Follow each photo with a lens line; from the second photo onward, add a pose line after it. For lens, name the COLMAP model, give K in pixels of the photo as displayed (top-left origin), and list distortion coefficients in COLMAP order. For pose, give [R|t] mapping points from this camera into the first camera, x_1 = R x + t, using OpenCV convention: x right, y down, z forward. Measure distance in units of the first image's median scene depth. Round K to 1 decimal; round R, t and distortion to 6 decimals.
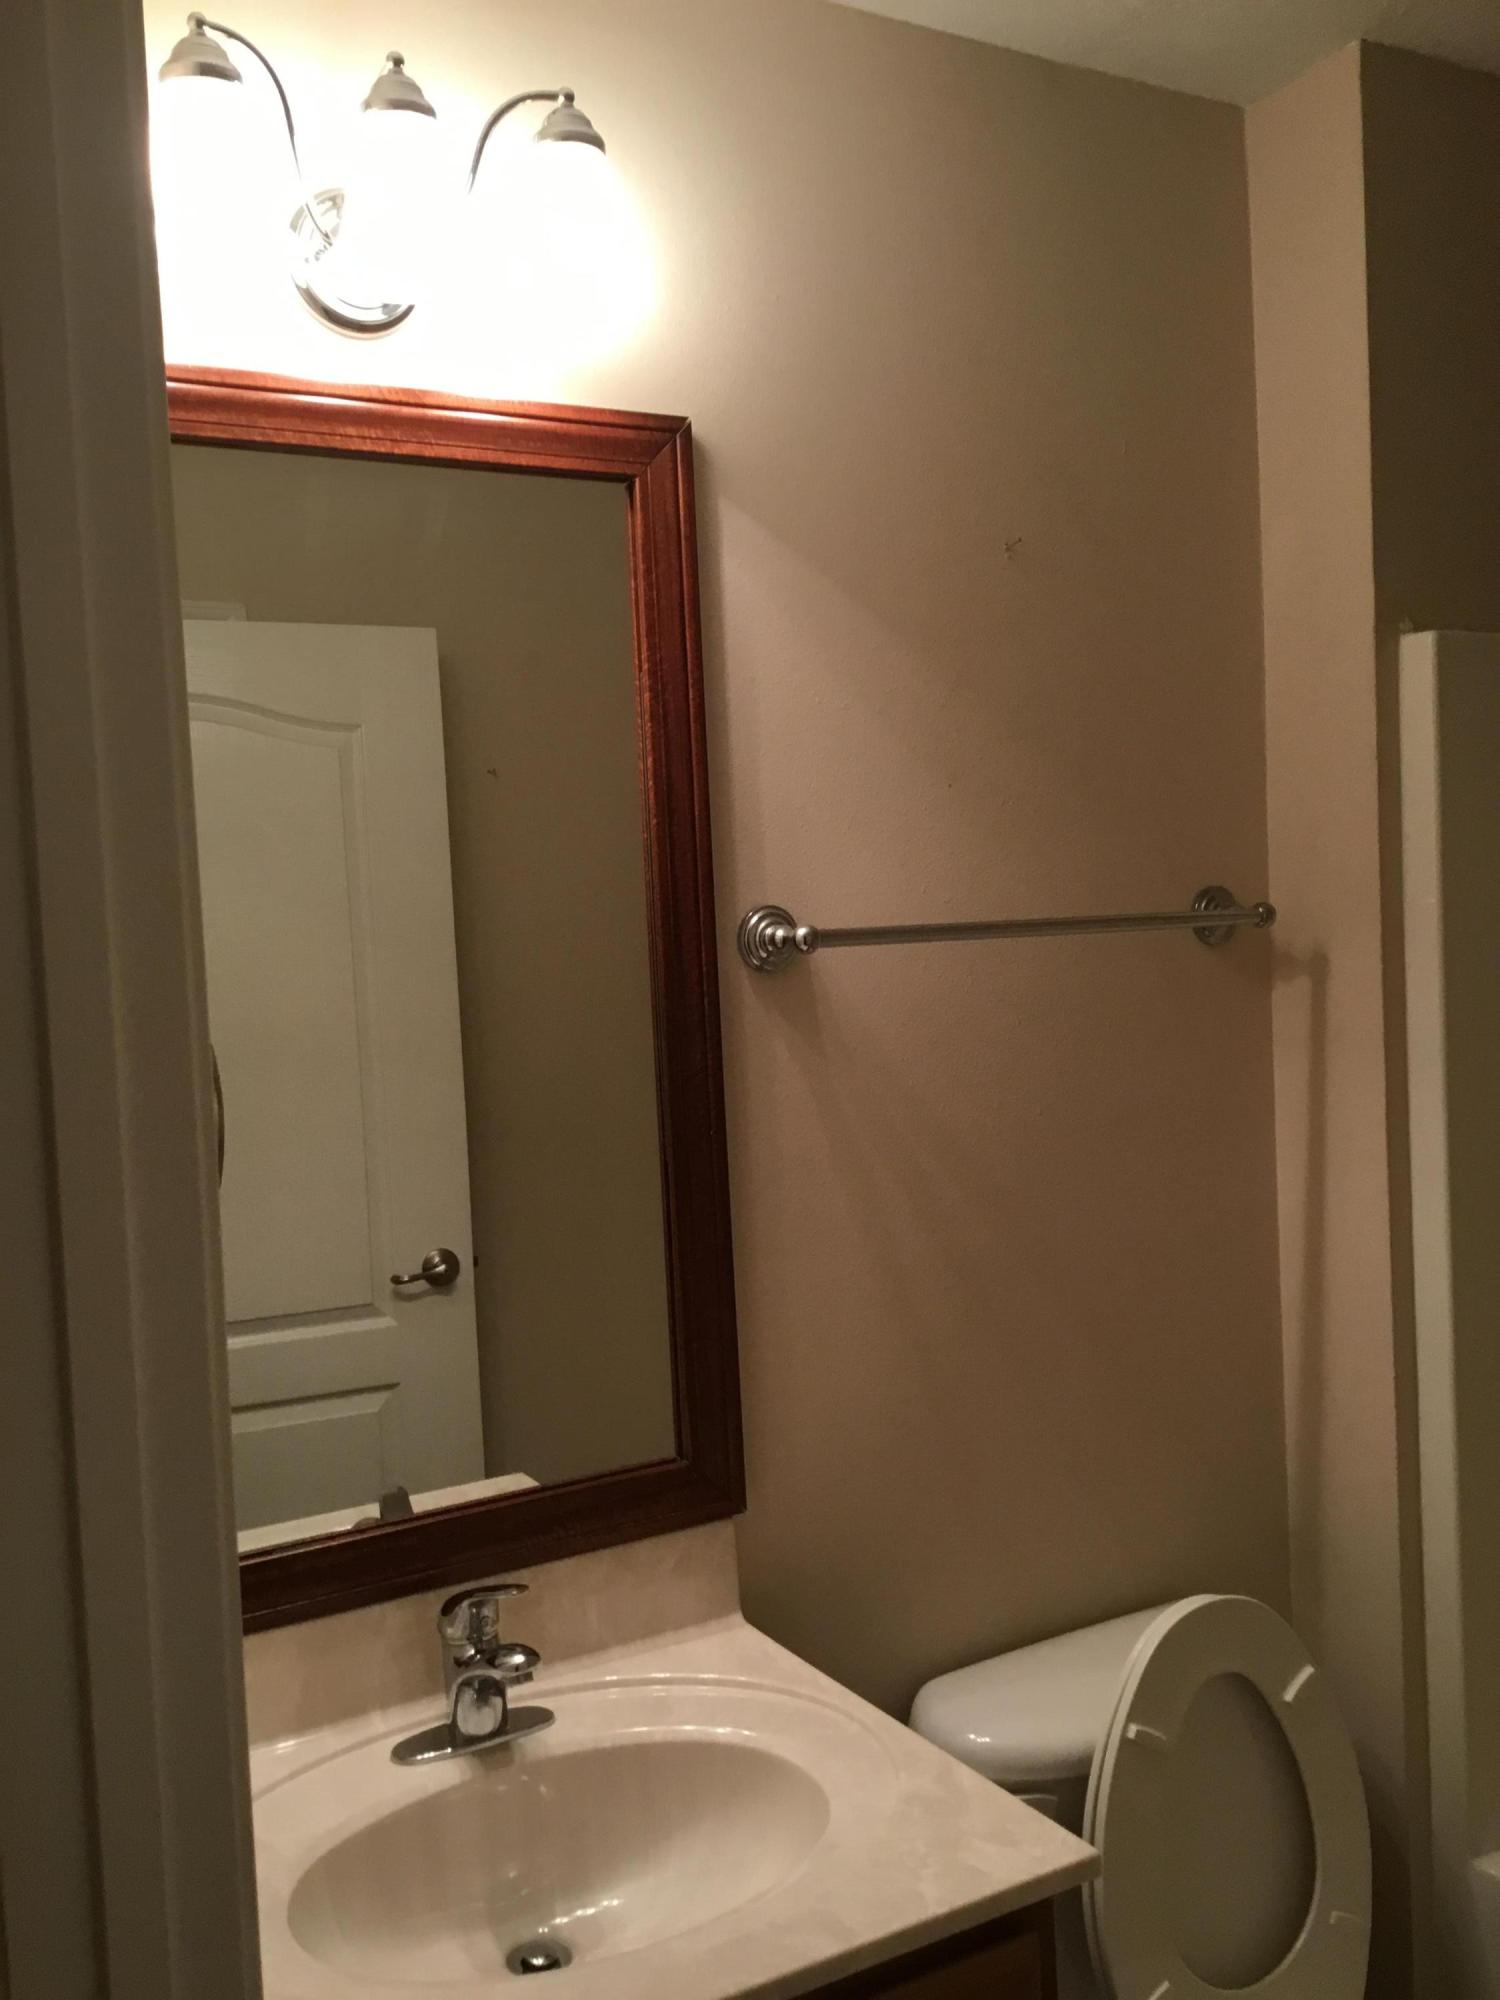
lens RADIAL K [[1783.2, 0, 751.9], [0, 1783.2, 1010.9], [0, 0, 1]] dist [0.118613, -0.189314]
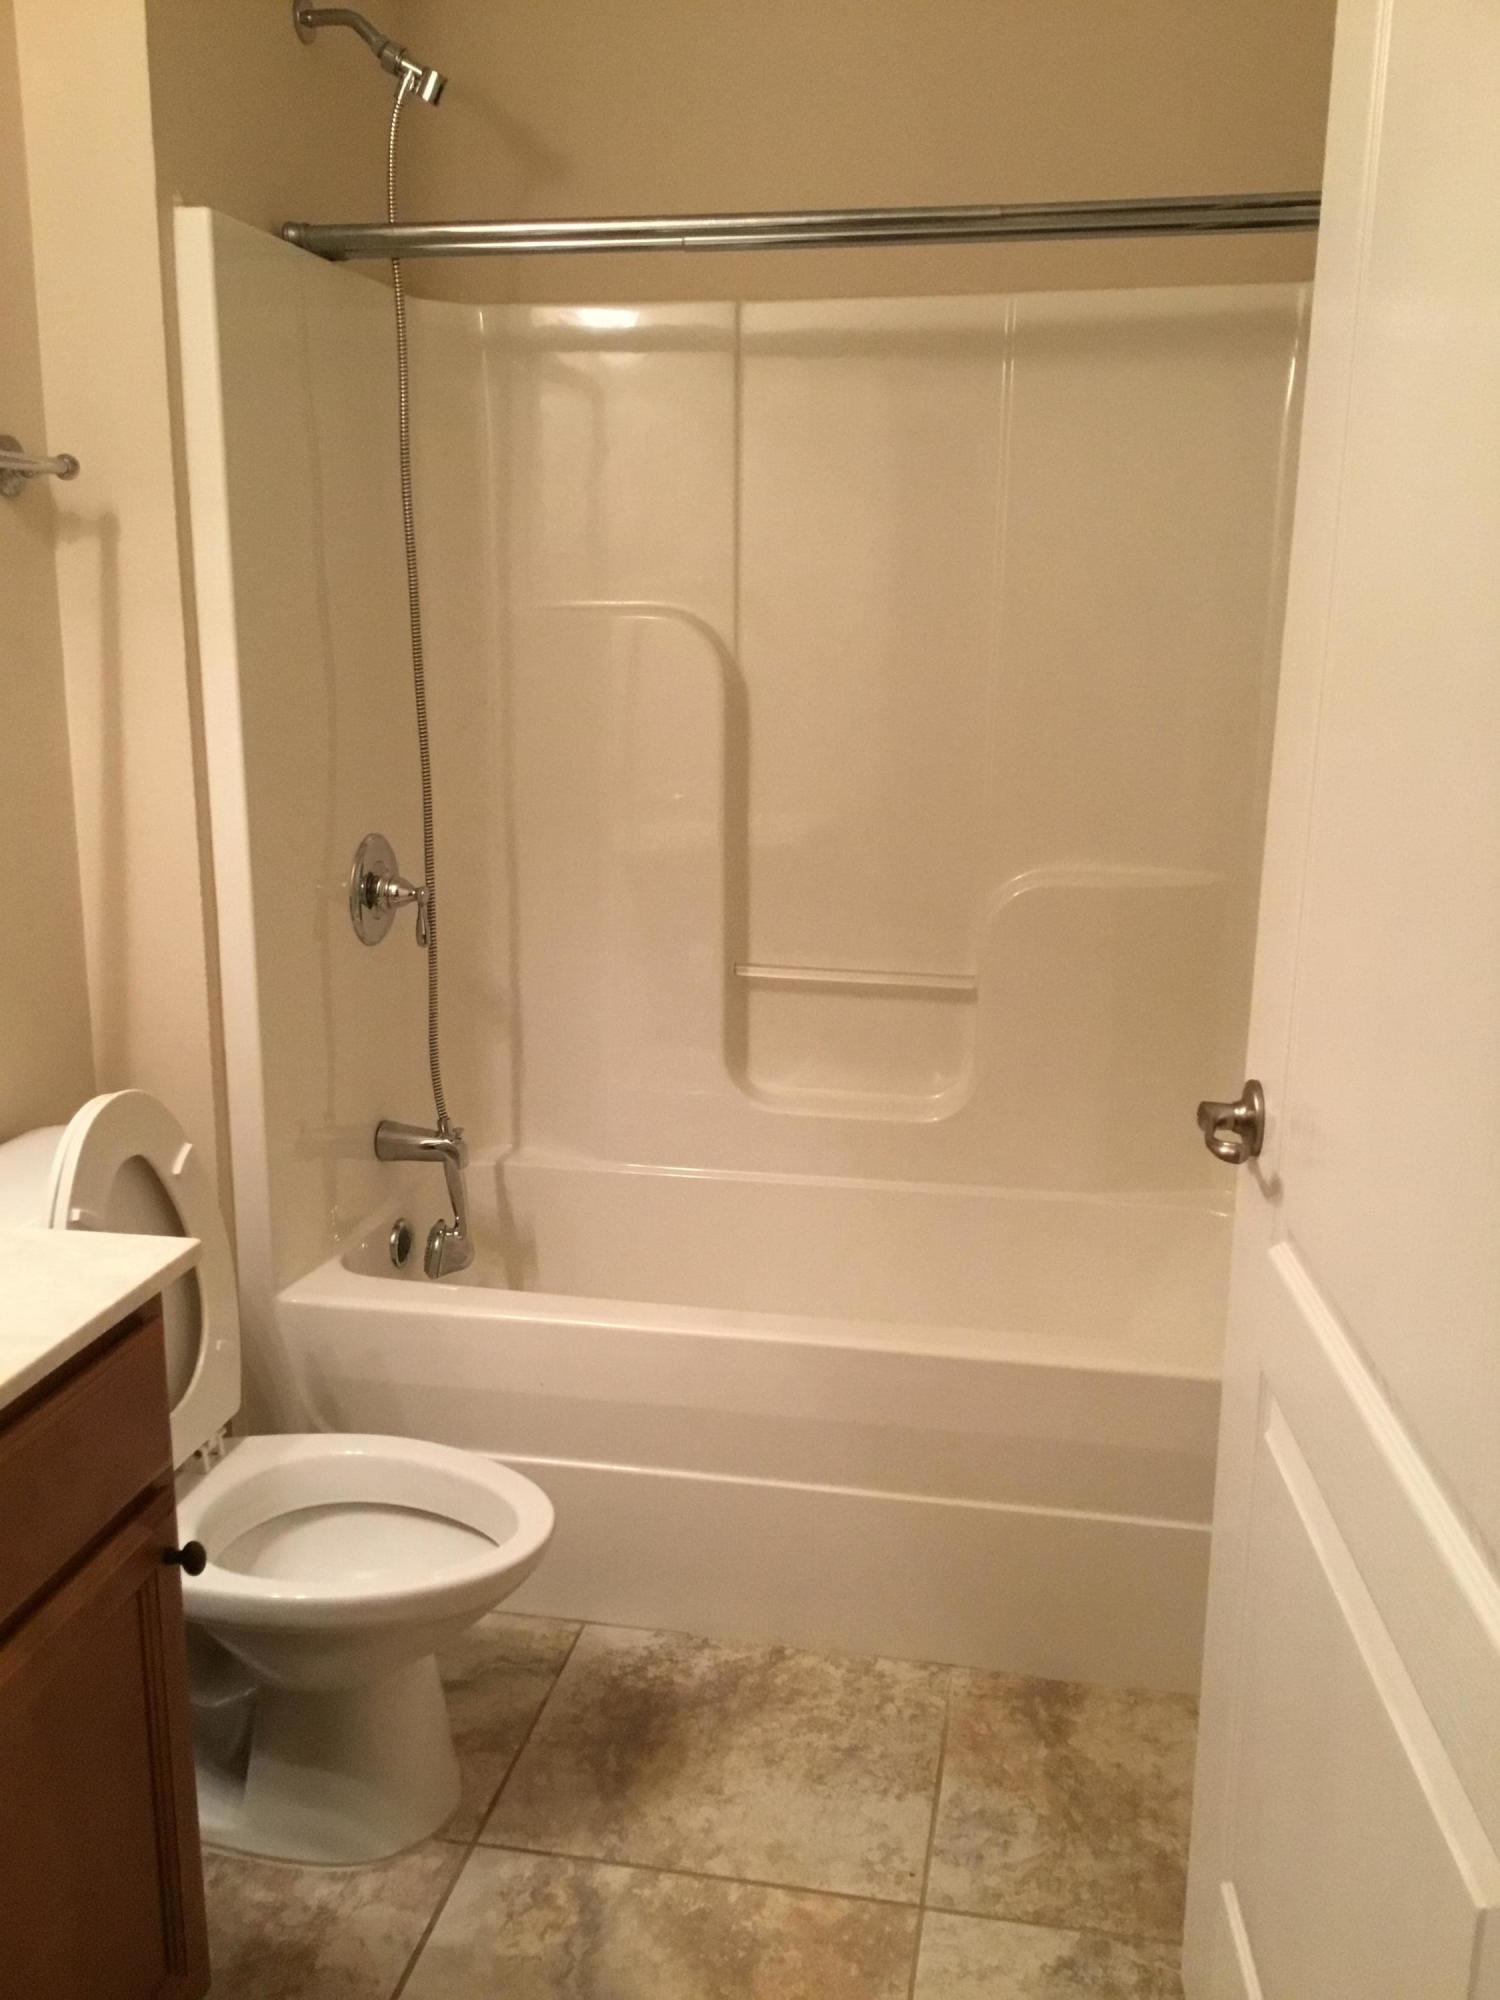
lens RADIAL K [[1783.2, 0, 750.5], [0, 1783.2, 1001.9], [0, 0, 1]] dist [0.118613, -0.189314]
pose [[0.653329, -0.121475, 0.747265, -0.313004], [0.003419, 0.987507, 0.157539, 0.099437], [-0.757067, -0.100369, 0.645582, 0.005830]]
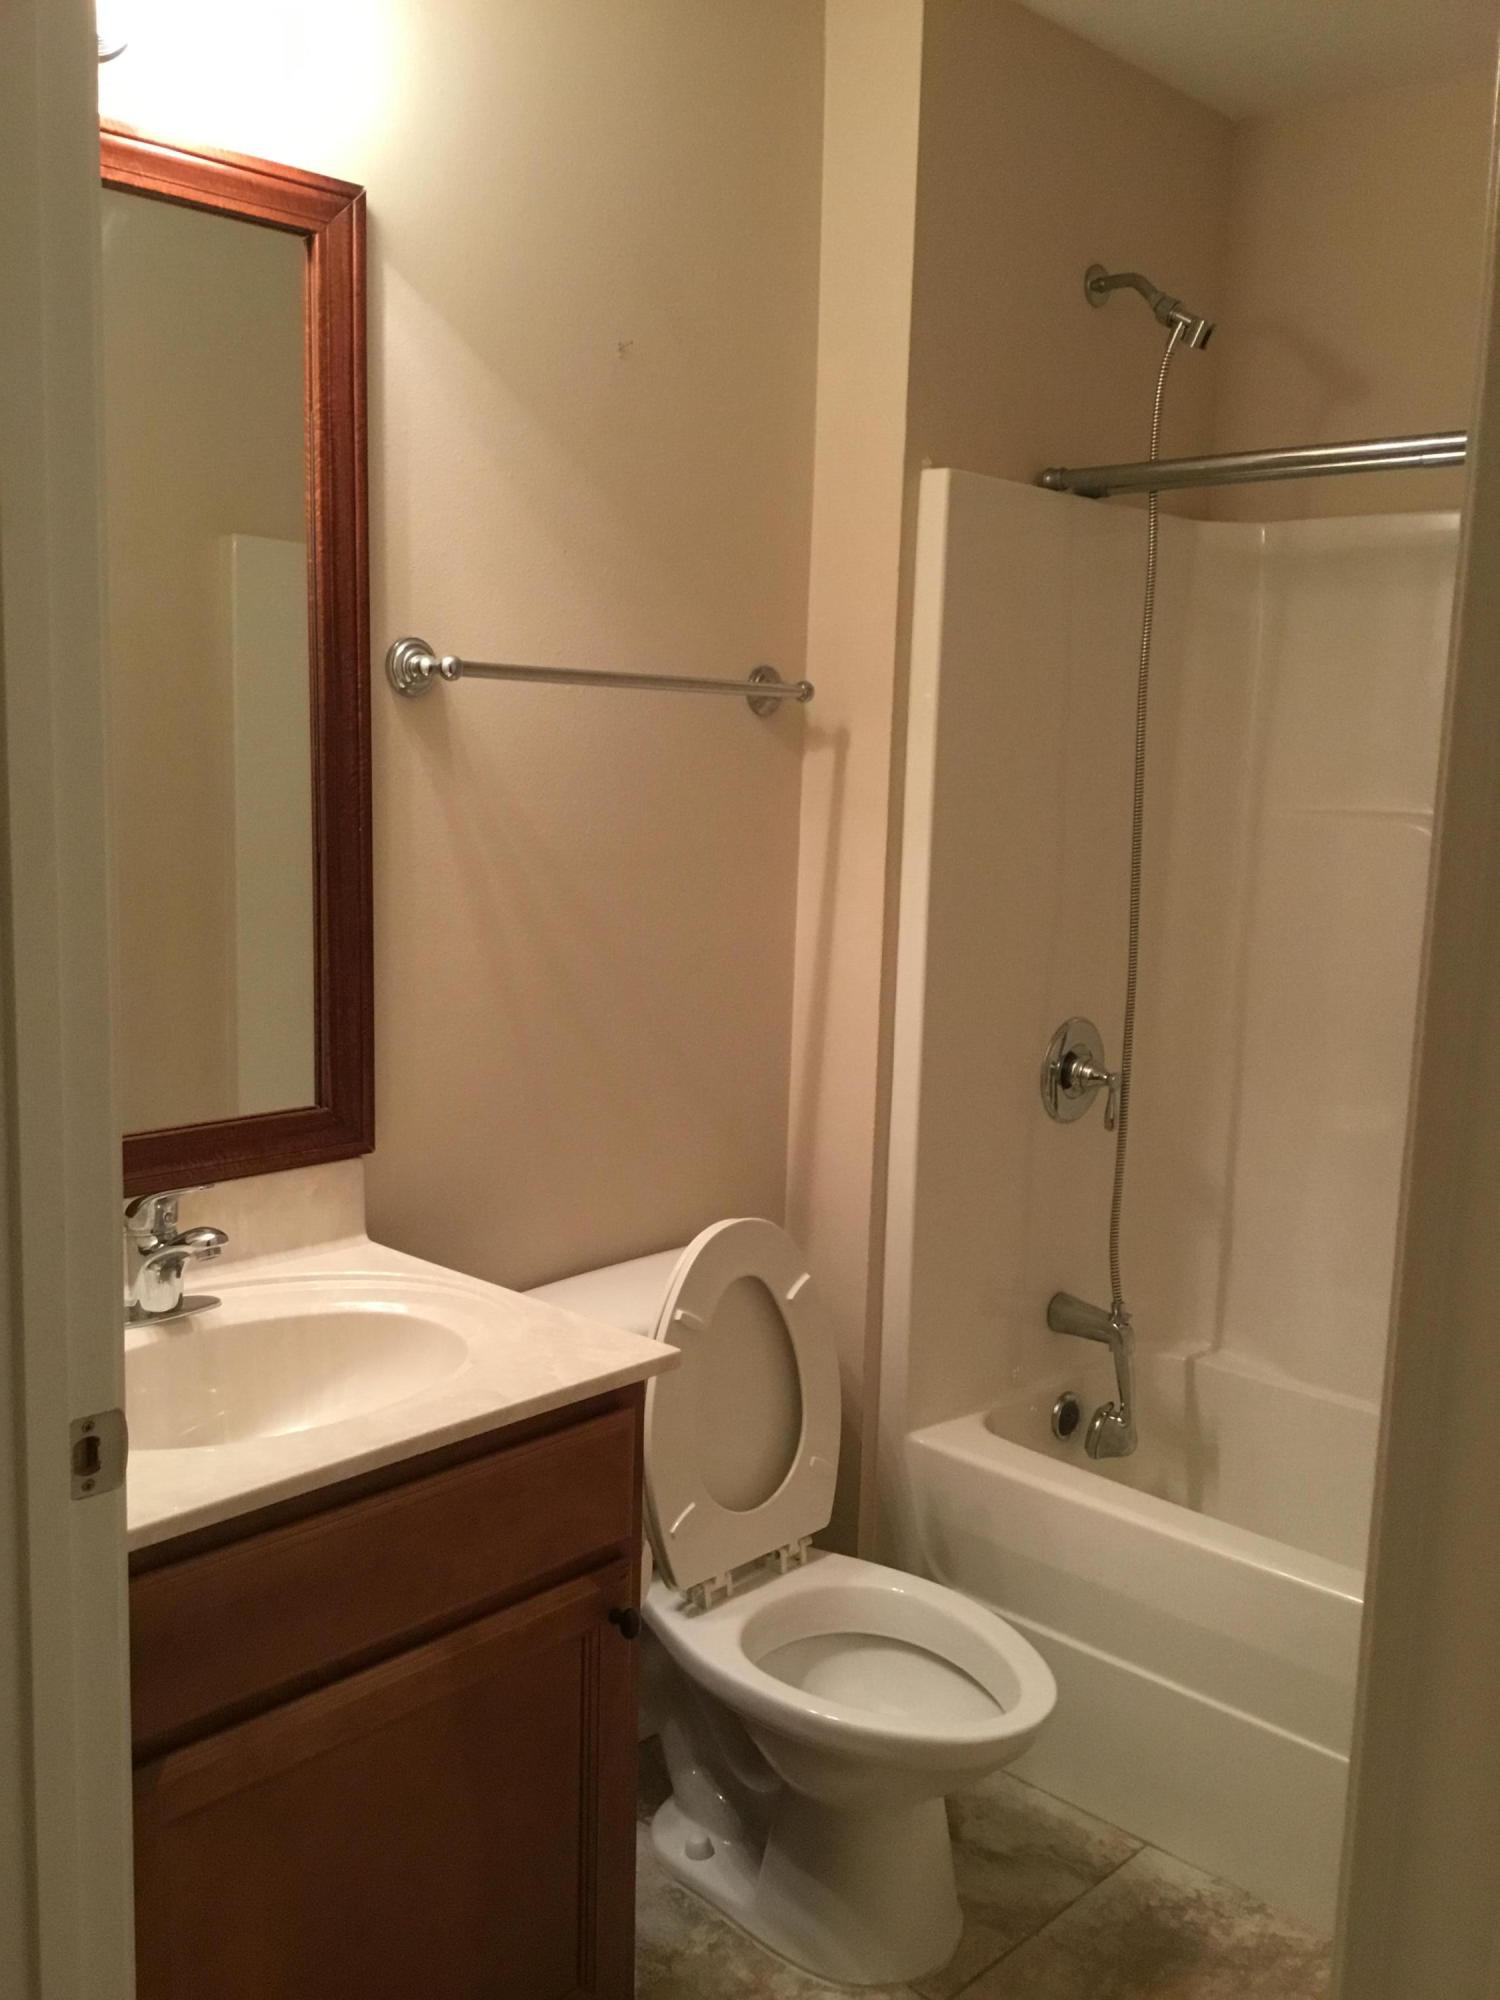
lens RADIAL K [[1783.2, 0, 748.0], [0, 1783.2, 1011.3], [0, 0, 1]] dist [0.118613, -0.189314]
pose [[0.954813, 0.029924, 0.295698, -0.121406], [-0.057692, 0.994655, 0.085631, 0.070353], [-0.291555, -0.098821, 0.951436, -0.194177]]
